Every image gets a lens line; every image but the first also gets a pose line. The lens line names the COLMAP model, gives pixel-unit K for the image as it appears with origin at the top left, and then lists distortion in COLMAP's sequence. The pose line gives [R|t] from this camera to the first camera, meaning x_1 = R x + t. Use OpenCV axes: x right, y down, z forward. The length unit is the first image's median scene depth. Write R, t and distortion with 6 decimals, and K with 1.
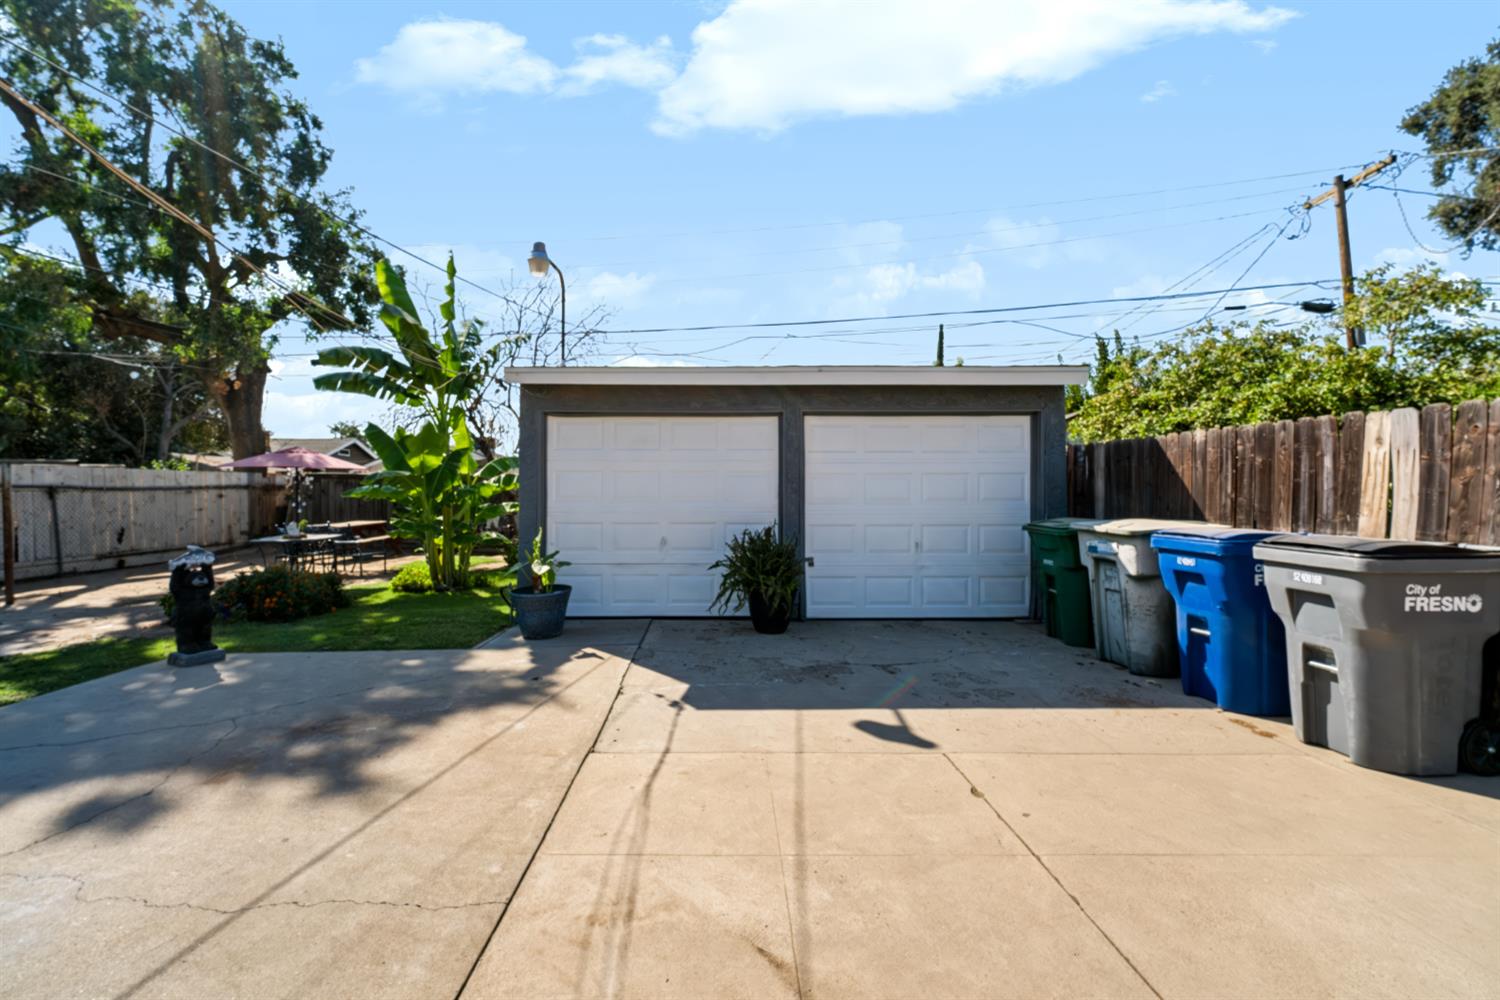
lens RADIAL K [[635.4, 0, 721.5], [0, 635.4, 474.7], [0, 0, 1]] dist [-0.002073, -0.000678]
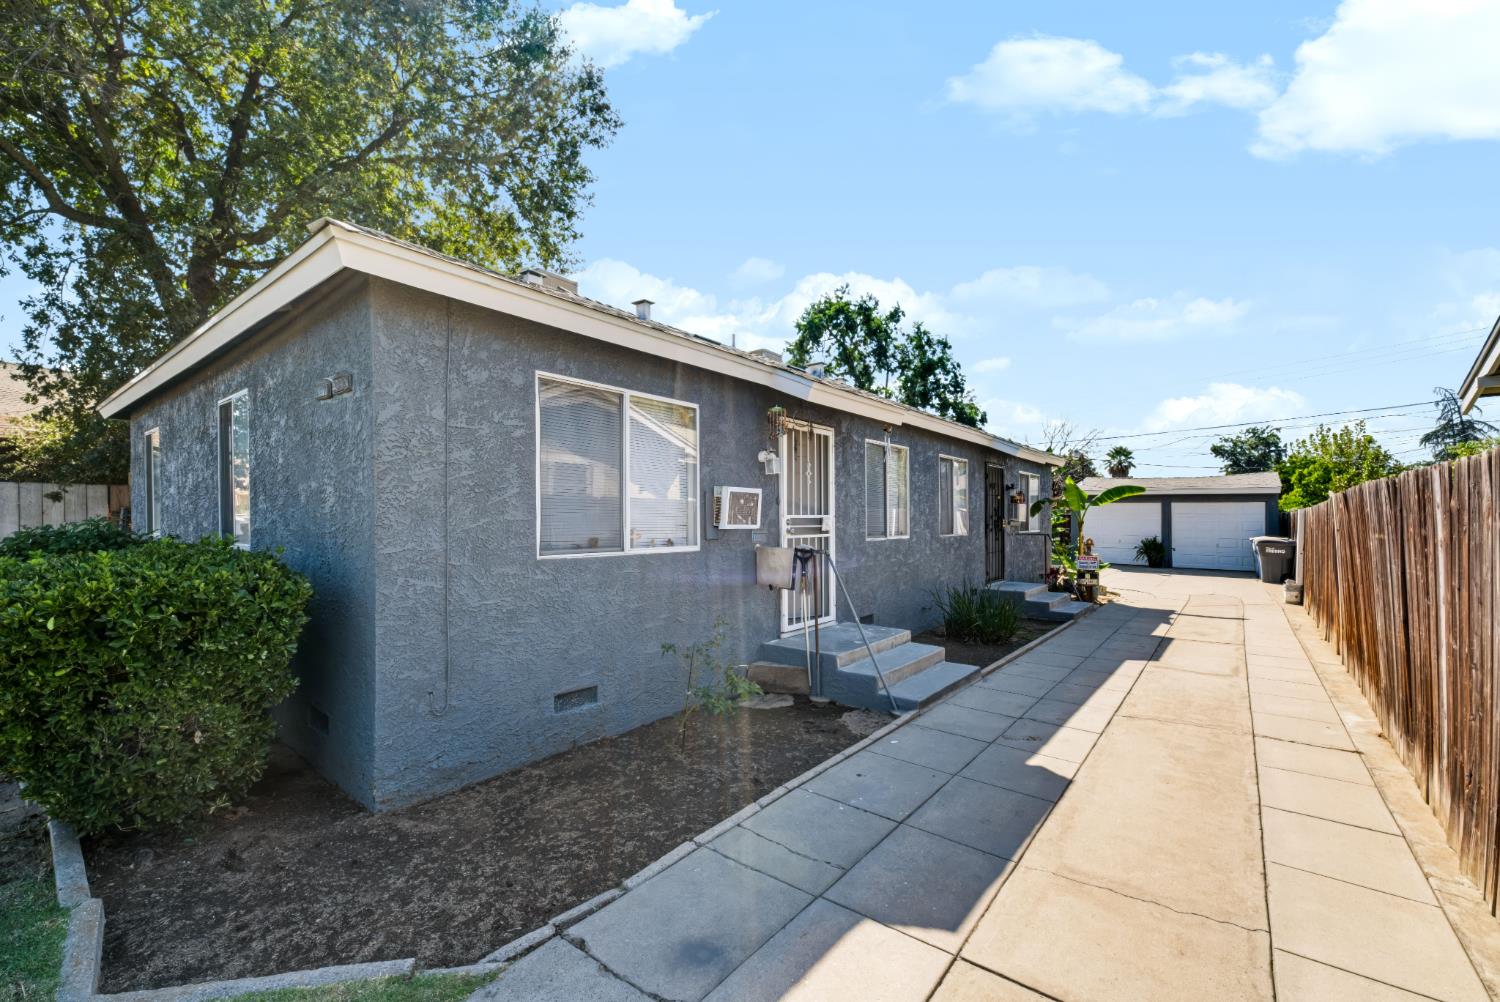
lens RADIAL K [[611.6, 0, 746.7], [0, 611.6, 488.7], [0, 0, 1]] dist [-0.007535, 0.000073]
pose [[0.765718, -0.018648, -0.642906, 0.472757], [0.009345, 0.999797, -0.017869, -0.128364], [0.643109, 0.007674, 0.765736, -2.707897]]
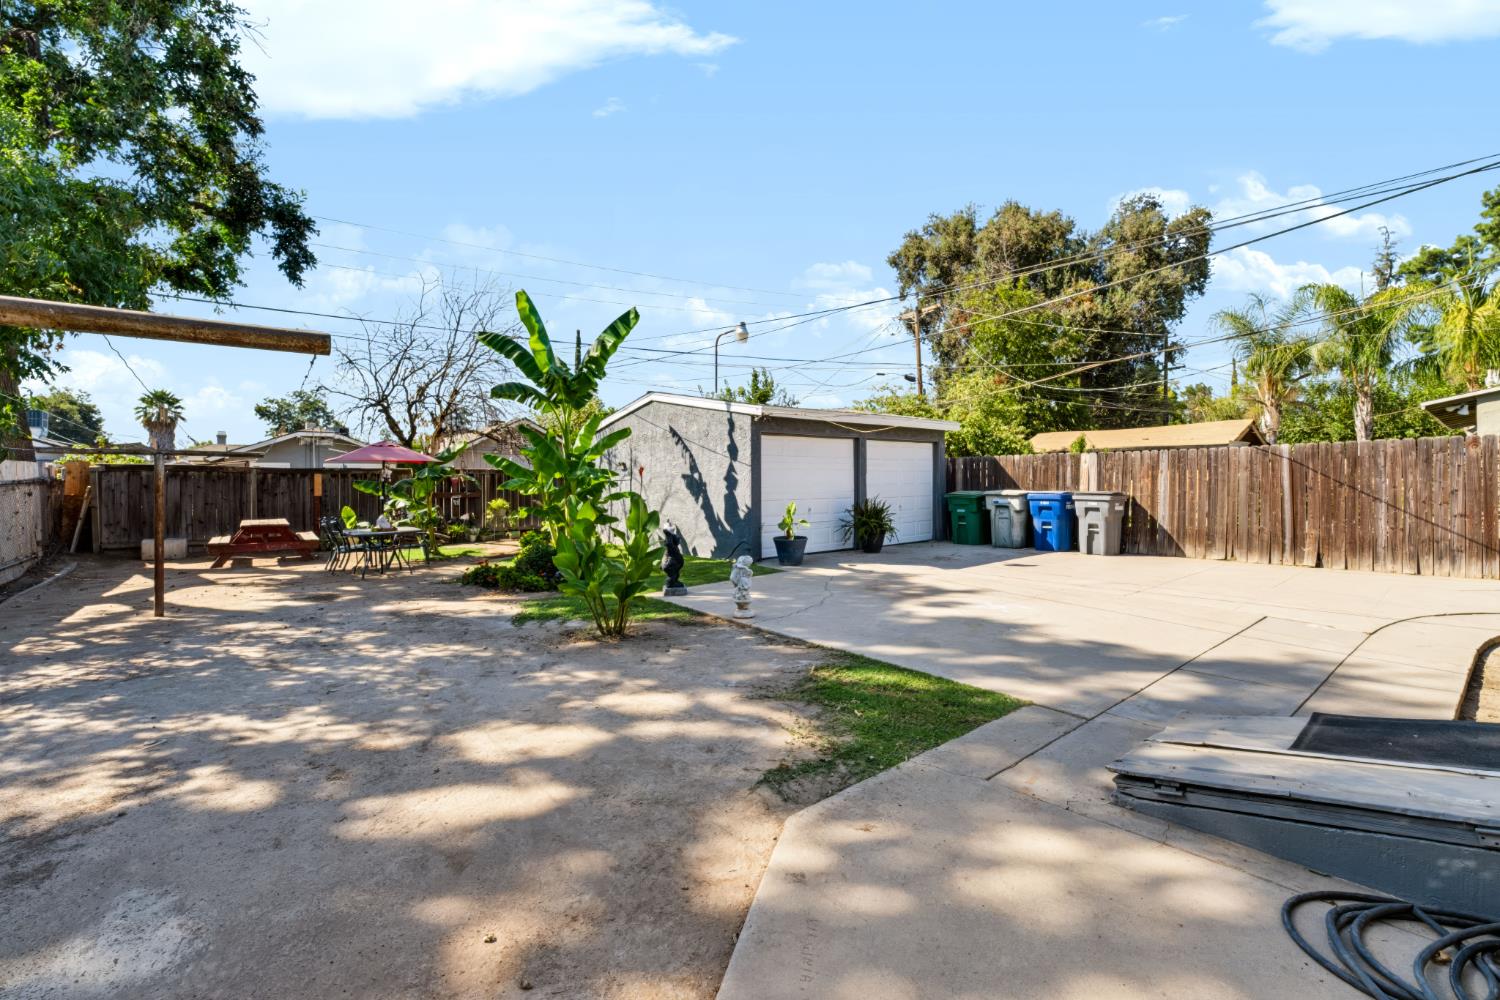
lens RADIAL K [[620.2, 0, 749.0], [0, 620.2, 480.3], [0, 0, 1]] dist [-0.000909, -0.000405]
pose [[0.771236, -0.007245, 0.636508, -1.326102], [-0.006360, 0.999798, 0.019087, -0.006294], [-0.636518, -0.018769, 0.771034, -0.195395]]
